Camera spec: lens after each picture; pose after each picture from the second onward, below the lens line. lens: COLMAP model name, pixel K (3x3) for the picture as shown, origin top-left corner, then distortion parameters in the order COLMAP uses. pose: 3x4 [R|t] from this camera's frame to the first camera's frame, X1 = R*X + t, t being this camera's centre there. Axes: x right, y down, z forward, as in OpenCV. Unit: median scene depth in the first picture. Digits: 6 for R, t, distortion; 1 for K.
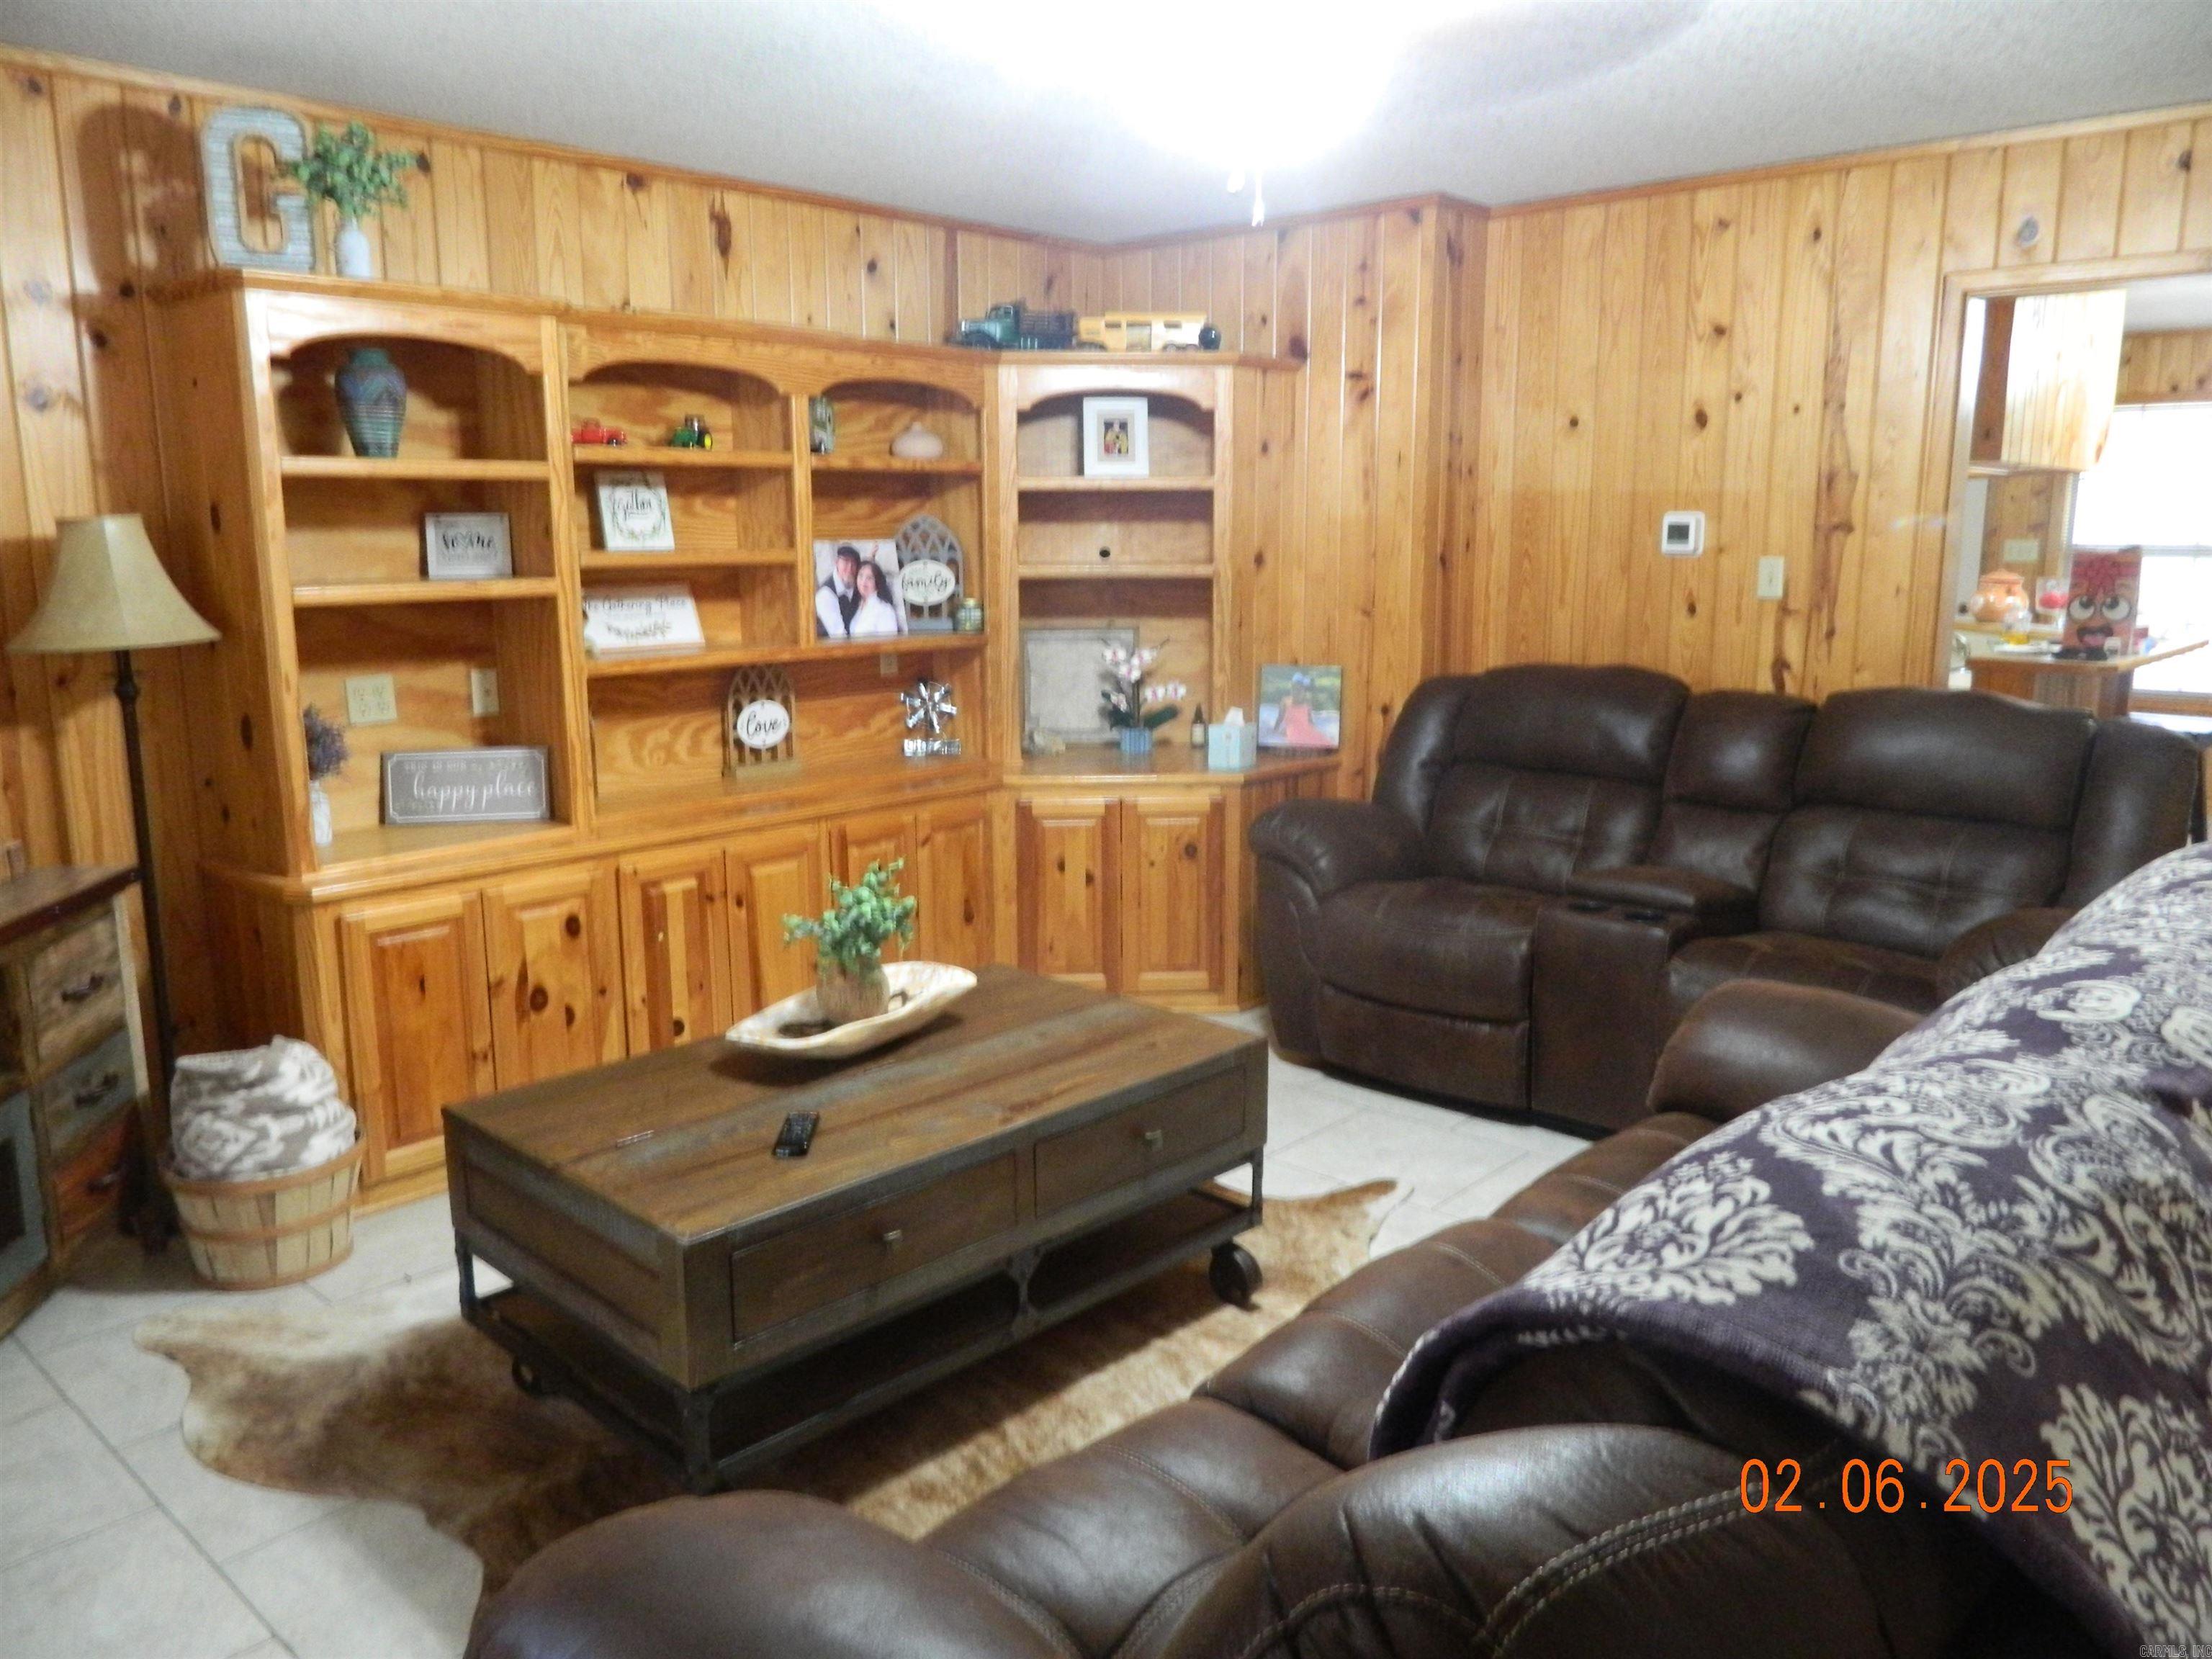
lens RADIAL K [[1640.8, 0, 1103.4], [0, 1640.8, 825.5], [0, 0, 1]] dist [0.005135, 0.000986]
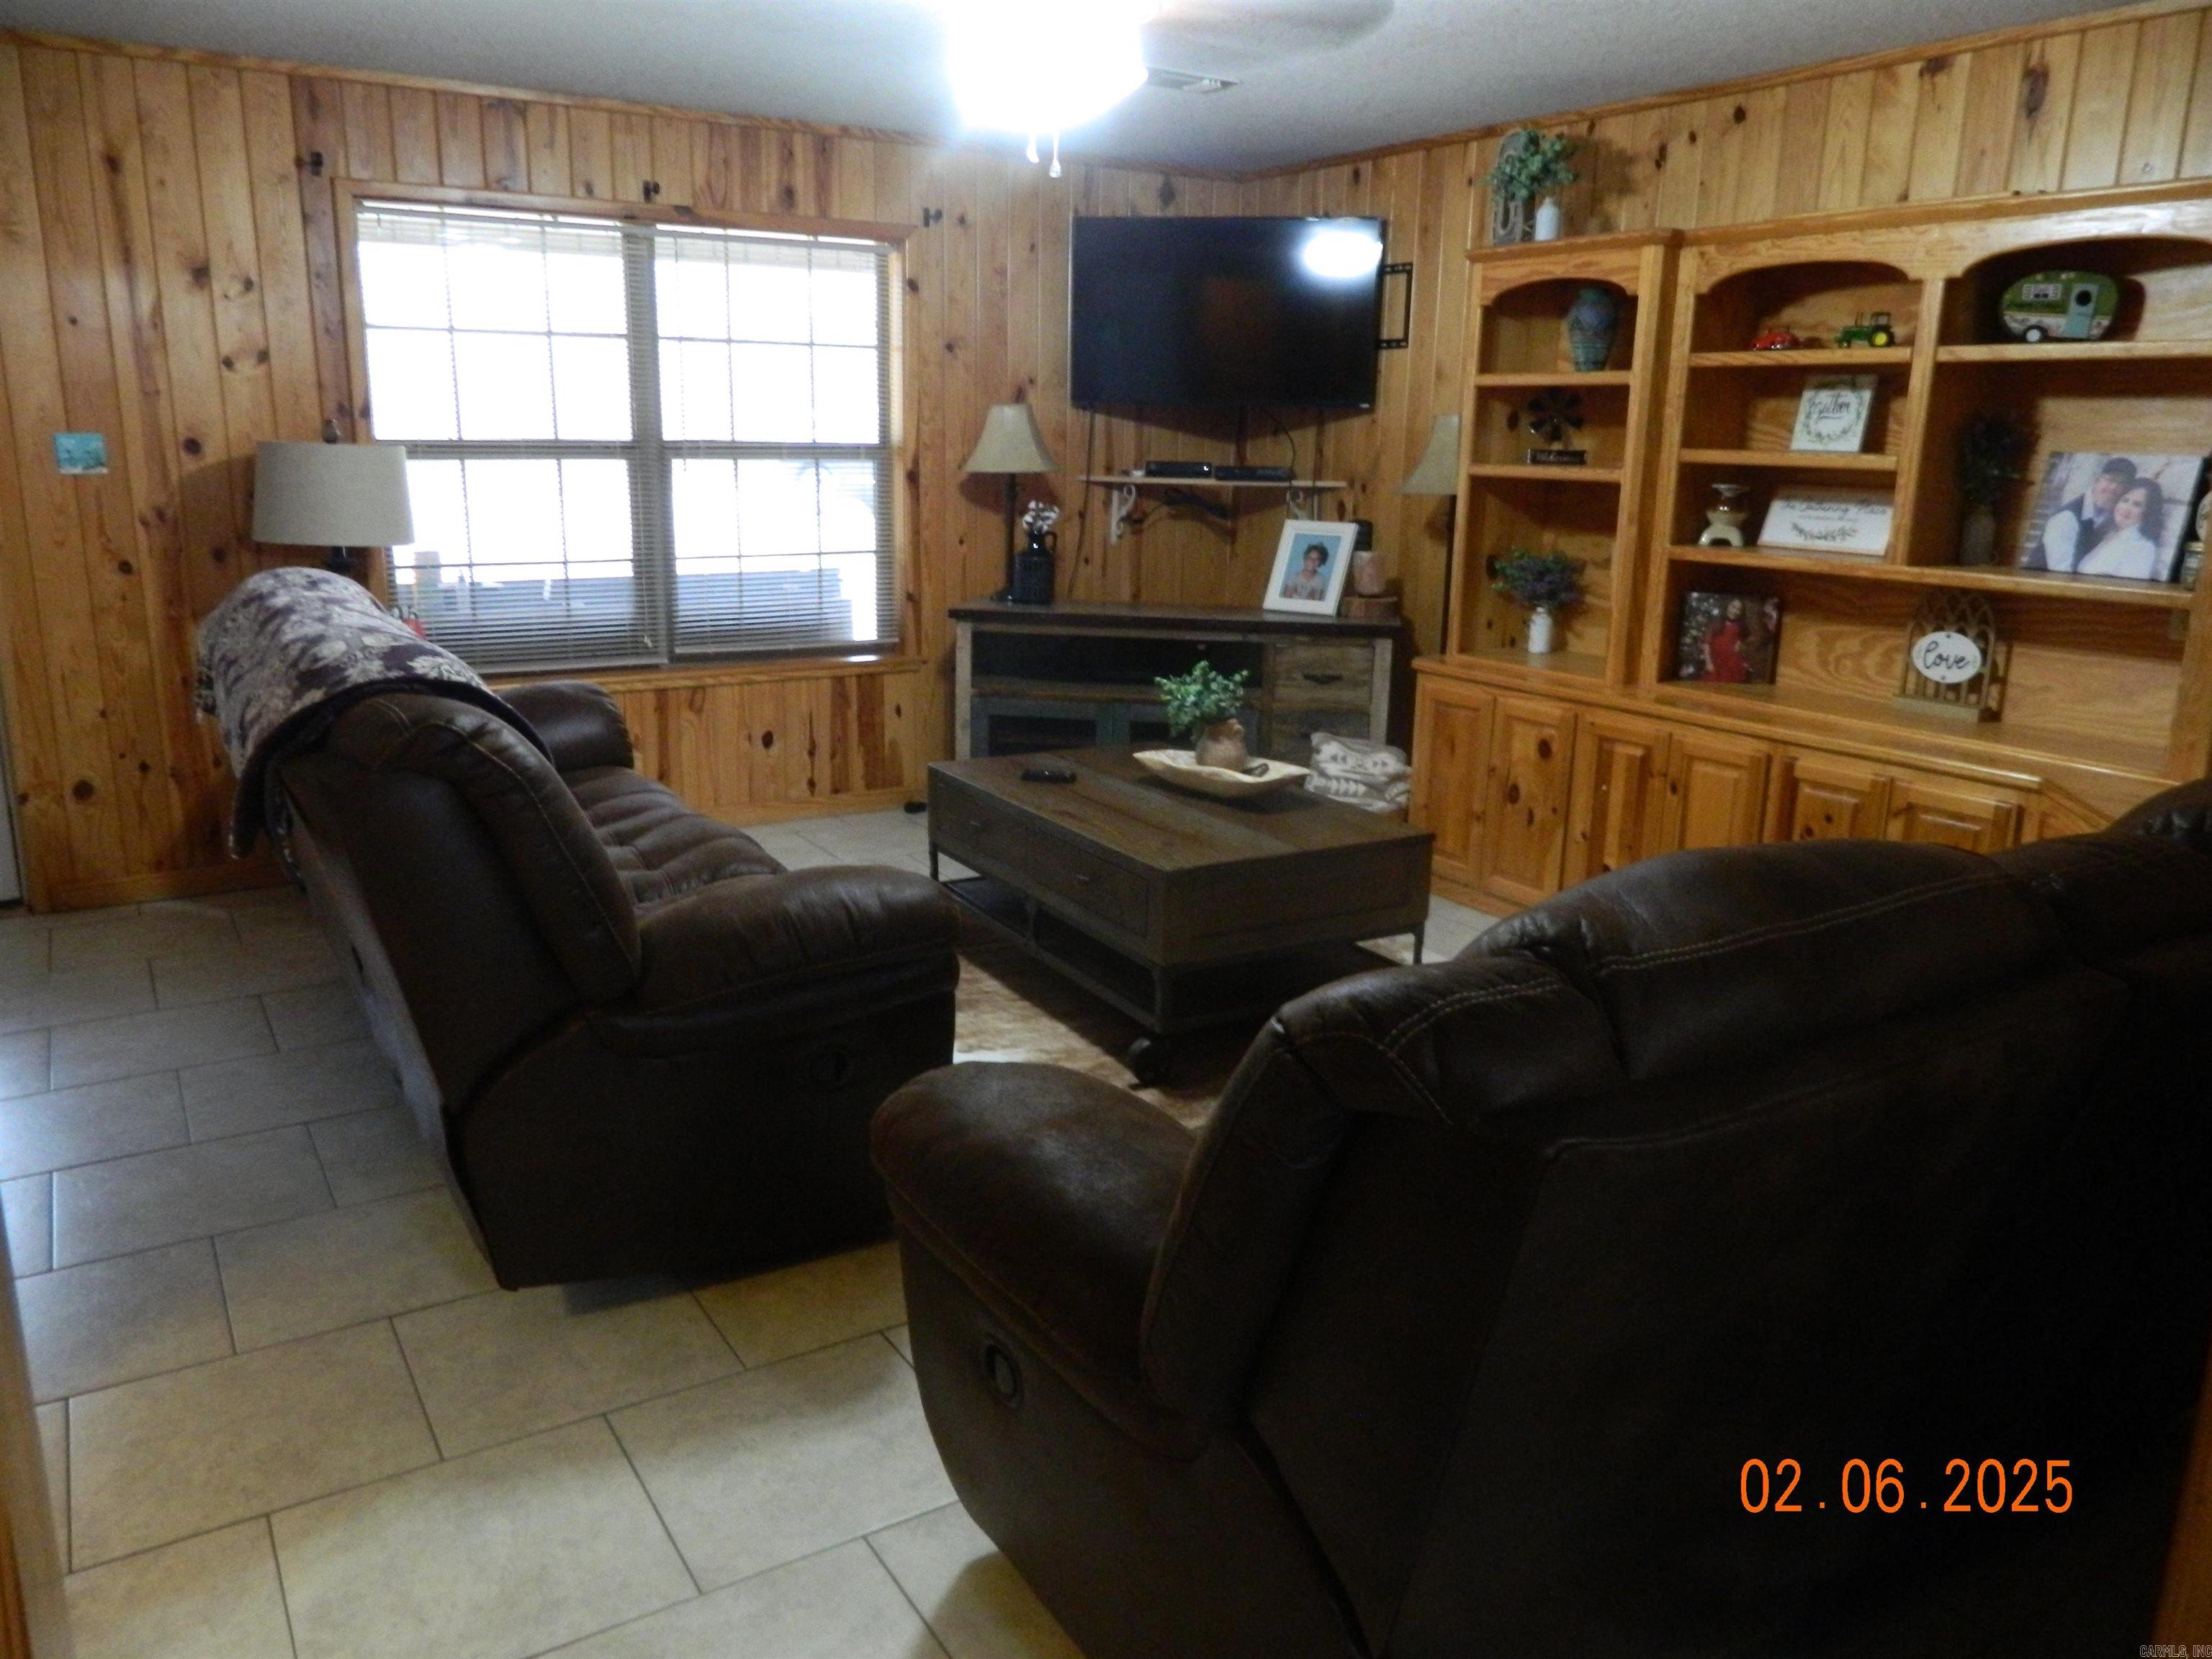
lens RADIAL K [[1640.8, 0, 1110.7], [0, 1640.8, 837.2], [0, 0, 1]] dist [0.005135, 0.000986]
pose [[-0.277229, 0.237149, -0.931077, 0.835417], [-0.188373, 0.936838, 0.294705, -0.160303], [0.942157, 0.257091, -0.215046, 0.859964]]
